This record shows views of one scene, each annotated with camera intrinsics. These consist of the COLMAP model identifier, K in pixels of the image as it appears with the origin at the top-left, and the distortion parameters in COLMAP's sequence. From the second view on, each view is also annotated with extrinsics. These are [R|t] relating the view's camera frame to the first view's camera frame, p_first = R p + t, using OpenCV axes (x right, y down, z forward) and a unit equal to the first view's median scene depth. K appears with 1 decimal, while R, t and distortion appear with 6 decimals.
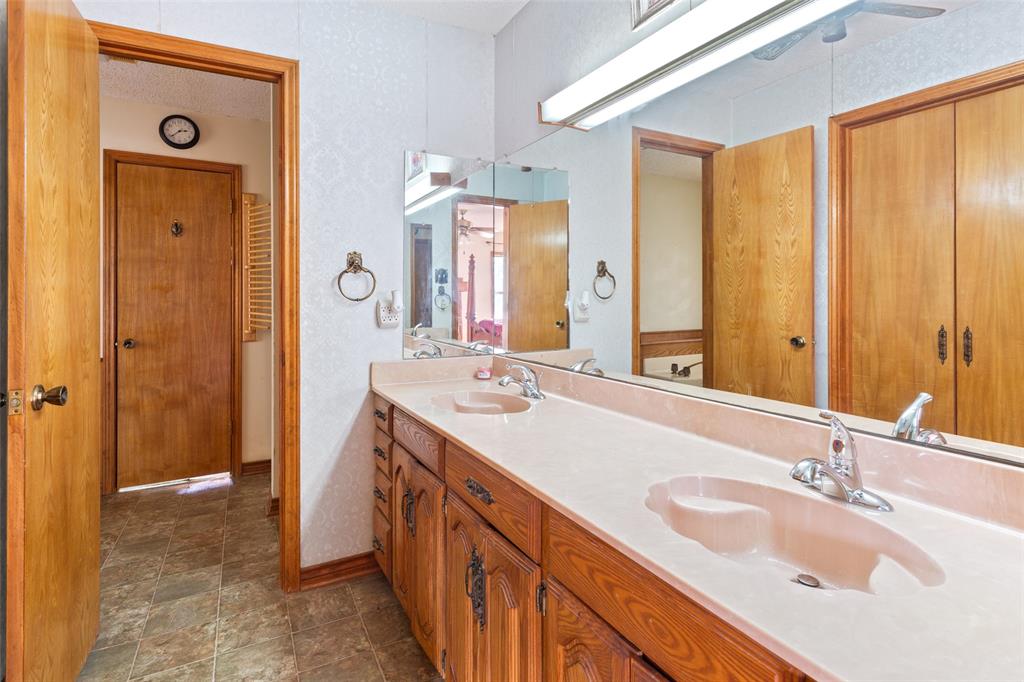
lens RADIAL K [[509.0, 0, 513.0], [0, 509.0, 294.3], [0, 0, 1]] dist [-0.000868, -0.000108]
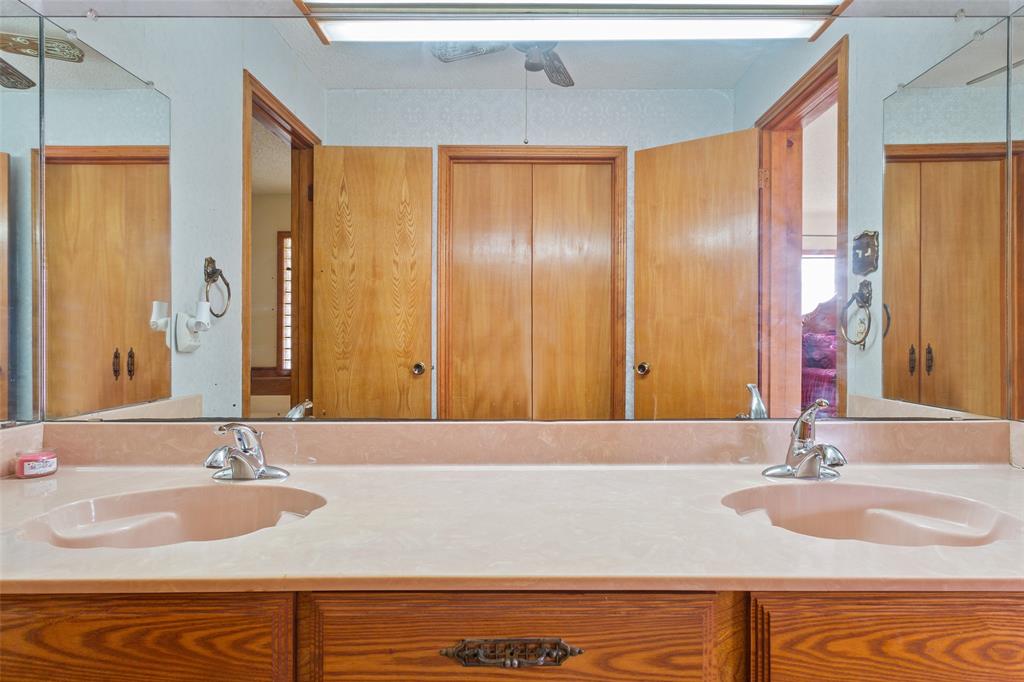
lens RADIAL K [[540.9, 0, 512.0], [0, 540.9, 341.0], [0, 0, 1]] dist [-0.000459, -0.000521]
pose [[0.488728, -0.001380, 0.872435, -0.242680], [-0.006224, 0.999968, 0.005069, 0.034615], [-0.872414, -0.007908, 0.488703, 0.339681]]
